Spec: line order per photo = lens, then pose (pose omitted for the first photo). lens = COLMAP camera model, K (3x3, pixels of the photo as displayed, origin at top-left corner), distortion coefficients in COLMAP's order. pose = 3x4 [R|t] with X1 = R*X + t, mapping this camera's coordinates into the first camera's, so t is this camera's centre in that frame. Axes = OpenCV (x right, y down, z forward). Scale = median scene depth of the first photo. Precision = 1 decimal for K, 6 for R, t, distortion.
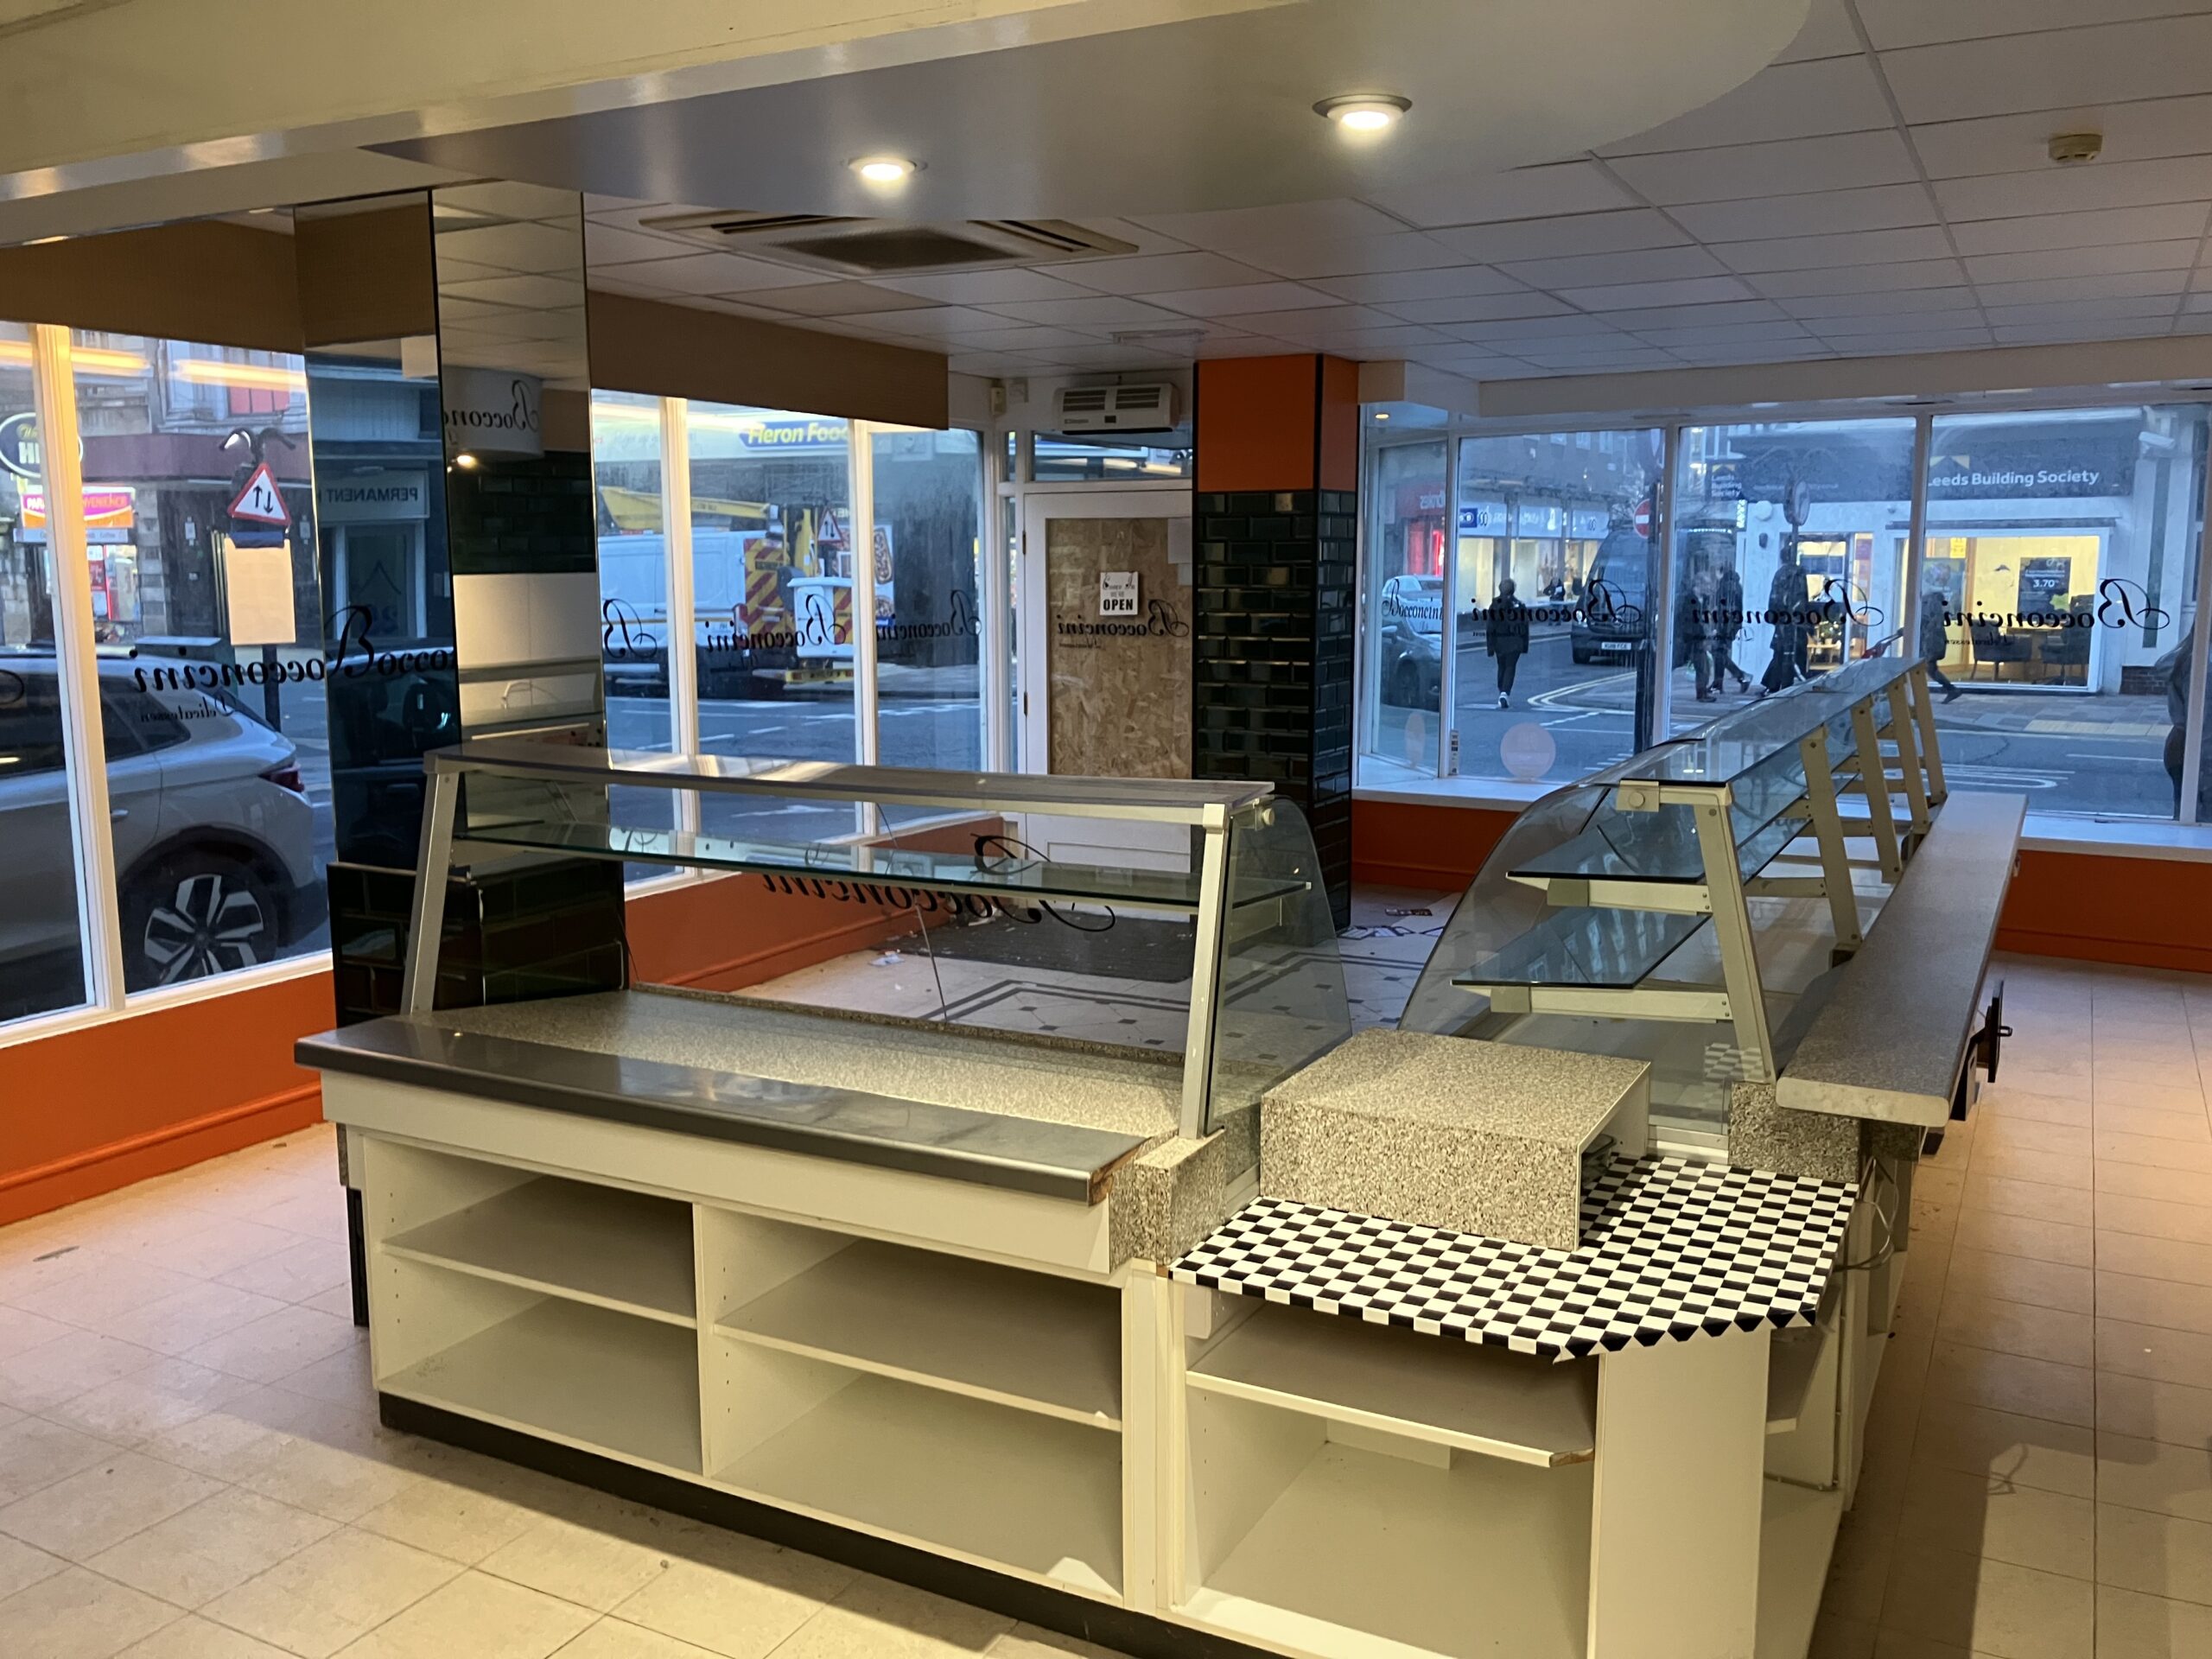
lens RADIAL K [[1821.5, 0, 1093.1], [0, 1821.5, 846.5], [0, 0, 1]] dist [0.031297, -0.063489]
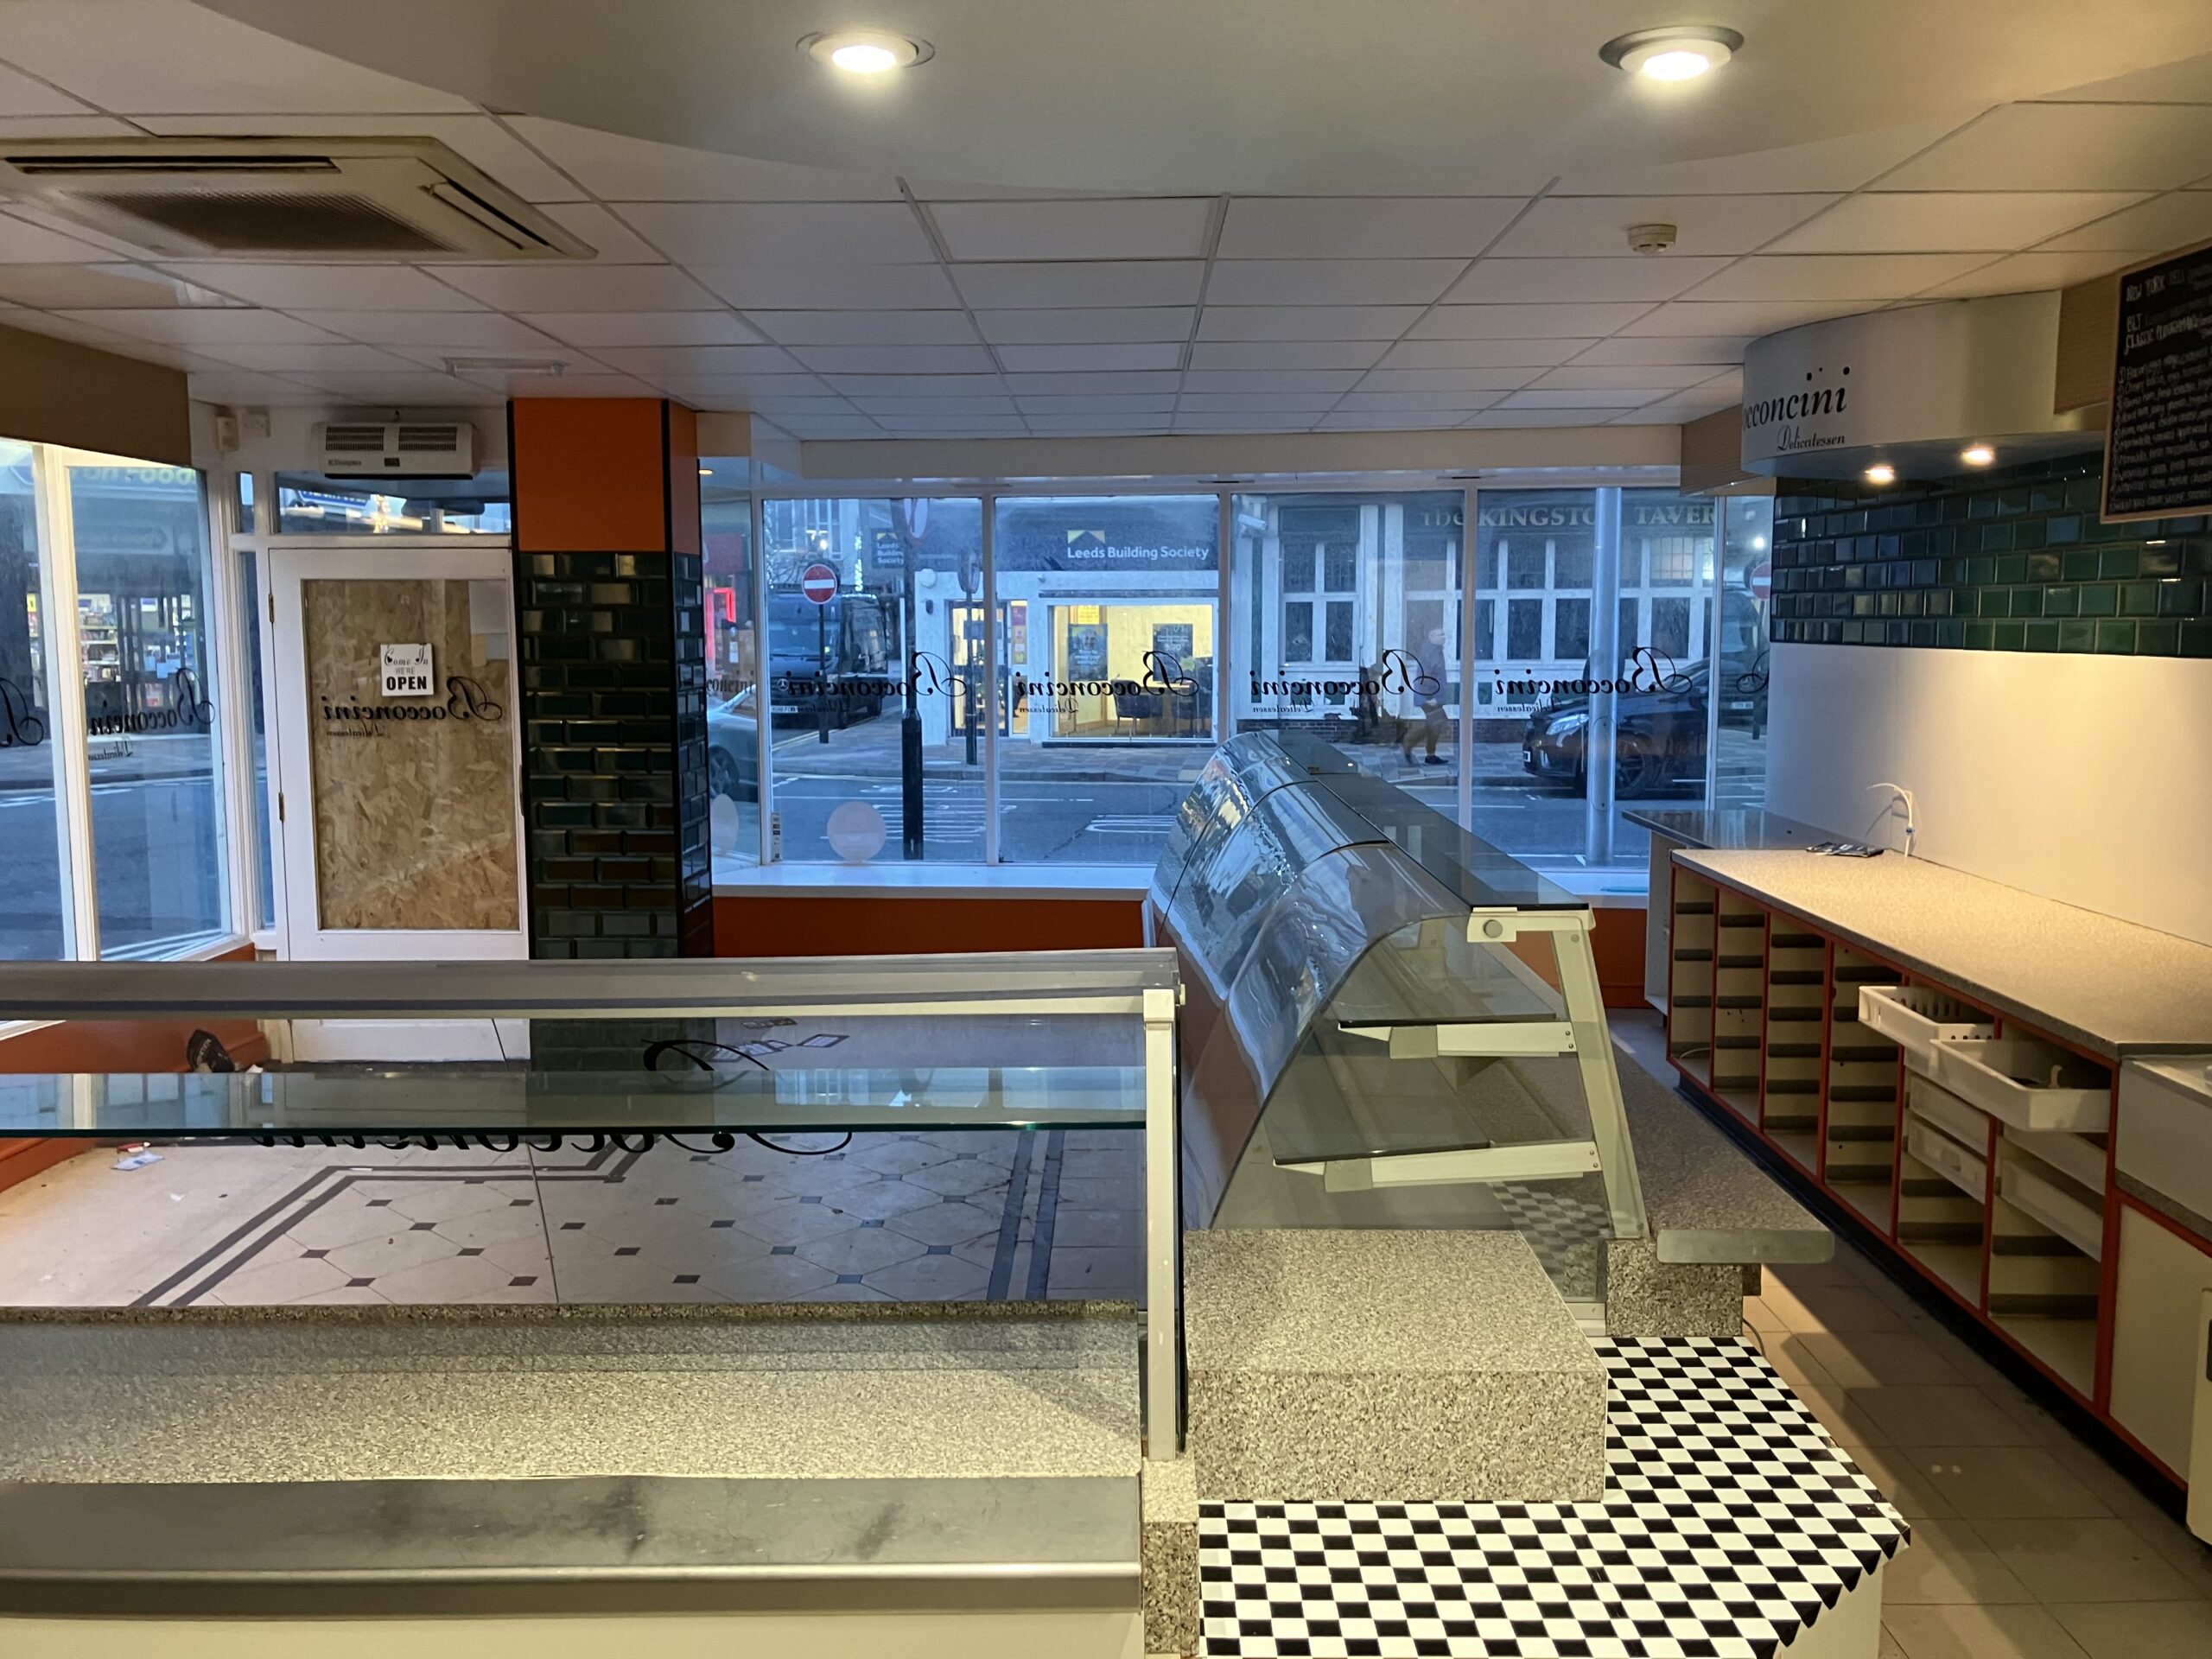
lens RADIAL K [[1821.5, 0, 1123.1], [0, 1821.5, 823.4], [0, 0, 1]] dist [0.031297, -0.063489]
pose [[0.879200, -0.049488, 0.473876, -0.097493], [0.070735, 0.997127, -0.027106, -0.023956], [-0.471173, 0.057352, 0.880174, 0.119843]]
